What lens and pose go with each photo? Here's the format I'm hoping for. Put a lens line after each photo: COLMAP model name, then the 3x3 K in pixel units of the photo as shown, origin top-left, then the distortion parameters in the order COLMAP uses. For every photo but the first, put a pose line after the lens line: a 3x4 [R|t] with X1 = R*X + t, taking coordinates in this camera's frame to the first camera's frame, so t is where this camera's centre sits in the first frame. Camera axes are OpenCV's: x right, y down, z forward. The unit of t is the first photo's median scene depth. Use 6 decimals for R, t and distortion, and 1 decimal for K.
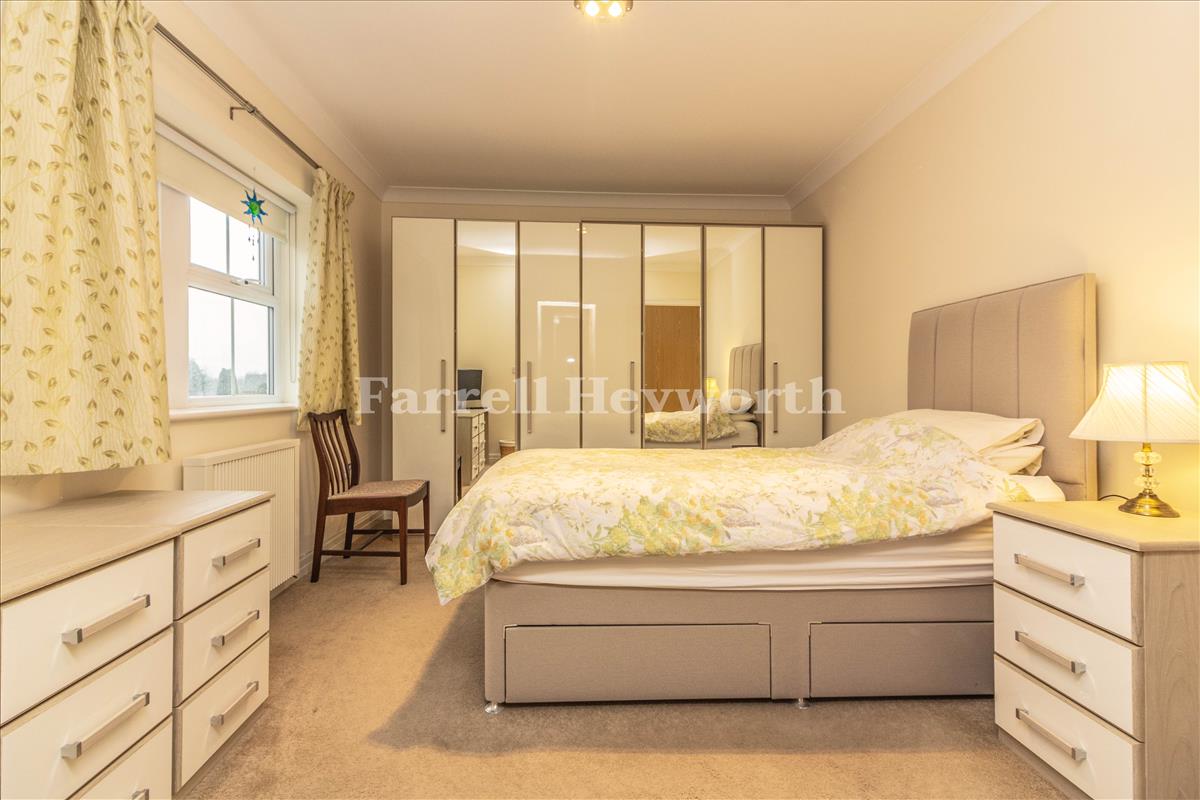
lens RADIAL K [[550.2, 0, 600.4], [0, 550.2, 403.7], [0, 0, 1]] dist [0.000192, 0.001267]
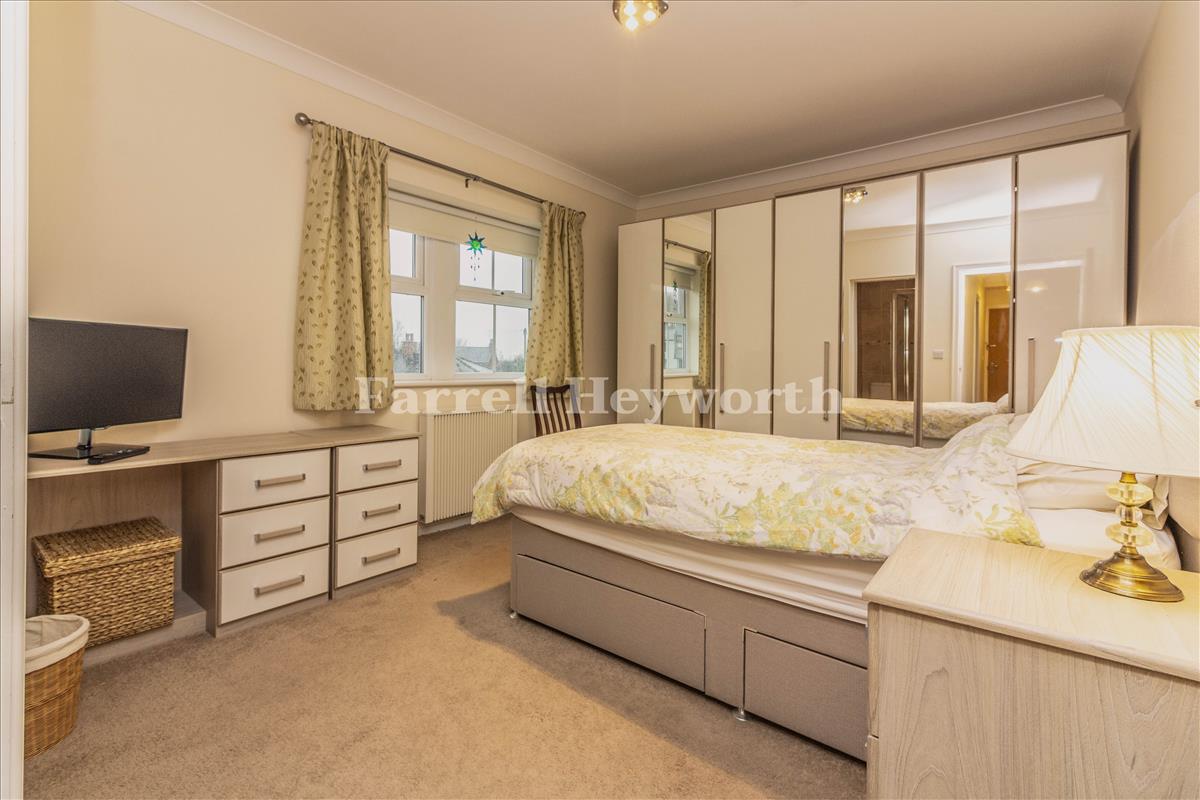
lens RADIAL K [[548.9, 0, 601.0], [0, 548.9, 389.4], [0, 0, 1]] dist [0.002860, 0.000691]
pose [[0.751259, 0.032666, -0.659198, 0.823886], [-0.029368, 0.999440, 0.016056, -0.003378], [0.659353, 0.007297, 0.751798, 0.166023]]
